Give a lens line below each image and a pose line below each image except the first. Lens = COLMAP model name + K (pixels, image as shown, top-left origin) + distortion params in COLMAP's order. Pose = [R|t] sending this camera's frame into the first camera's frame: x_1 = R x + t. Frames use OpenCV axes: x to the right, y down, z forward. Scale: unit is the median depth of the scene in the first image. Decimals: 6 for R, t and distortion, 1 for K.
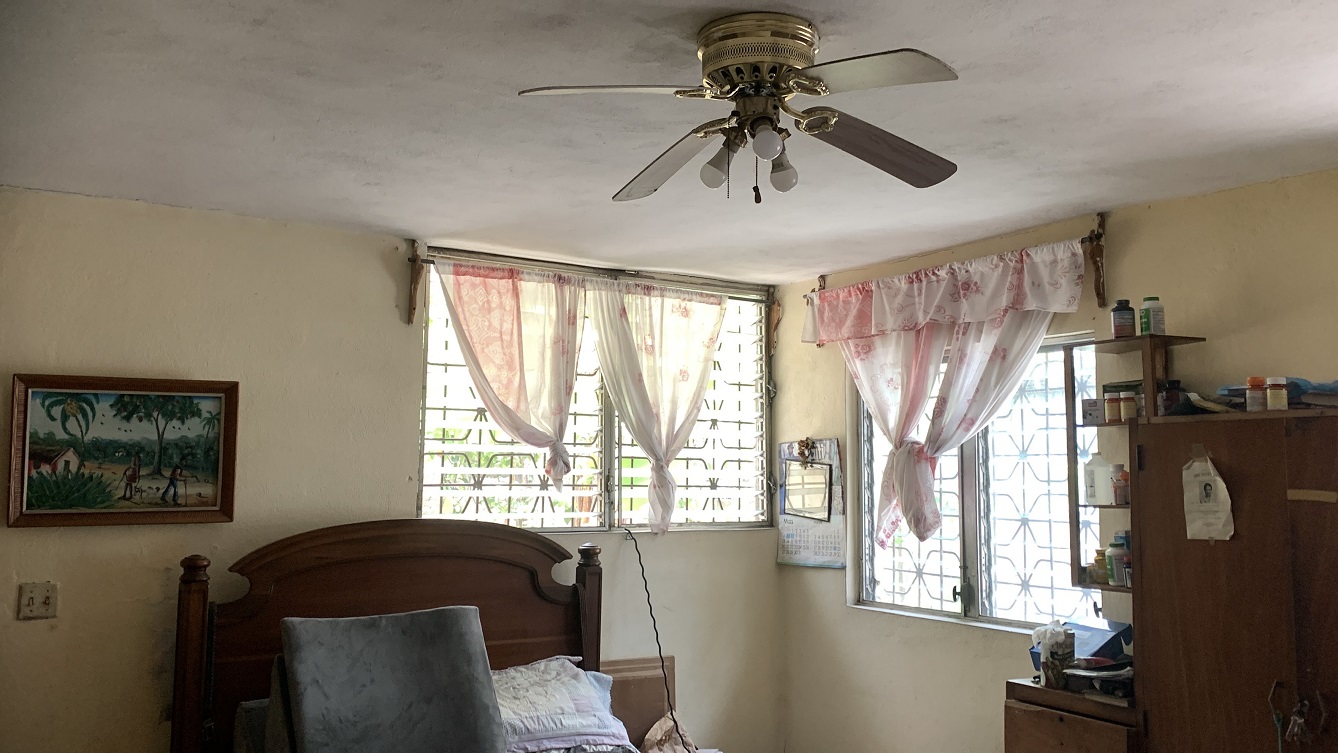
lens RADIAL K [[1256.3, 0, 677.6], [0, 1256.3, 353.7], [0, 0, 1]] dist [0.111934, -0.170054]
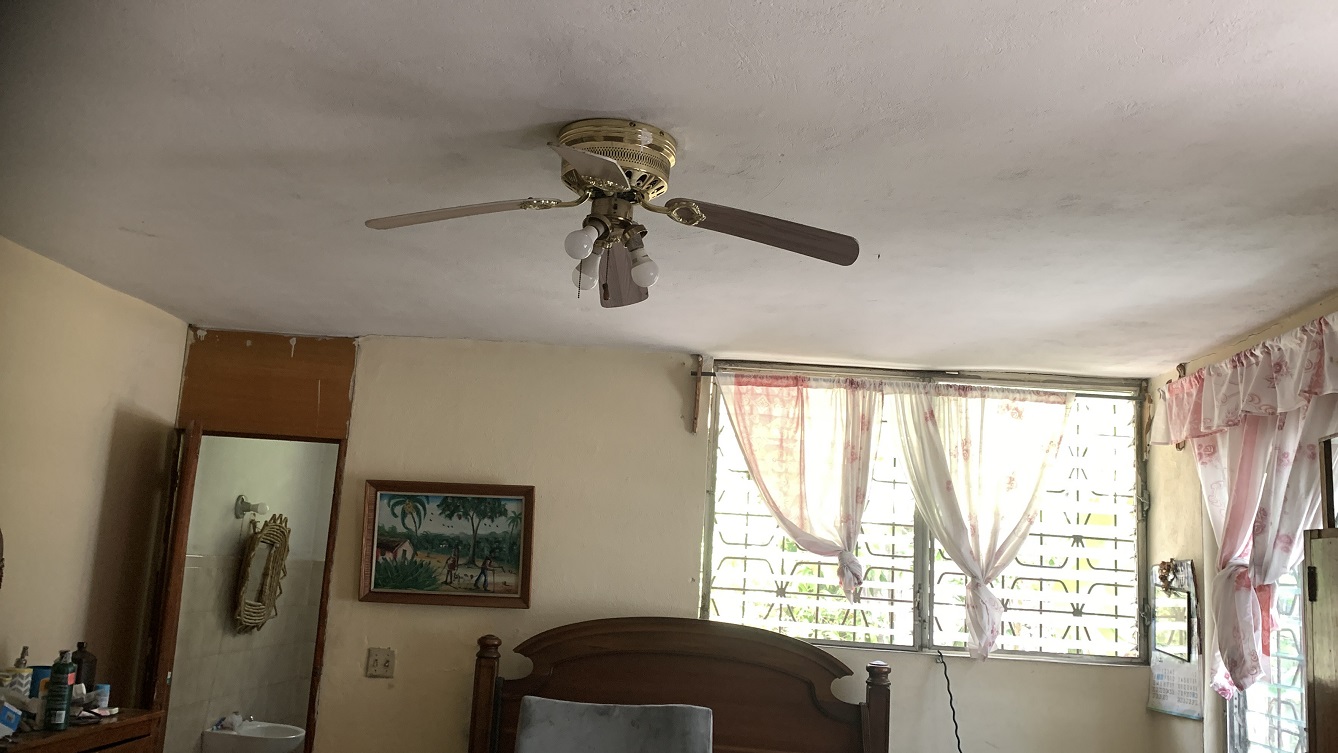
lens RADIAL K [[1256.3, 0, 587.5], [0, 1256.3, 353.3], [0, 0, 1]] dist [0.111934, -0.170054]
pose [[0.800689, -0.065408, -0.595499, 0.349413], [0.007632, 0.995055, -0.099033, 0.013765], [0.599032, 0.074750, 0.797228, 0.093034]]
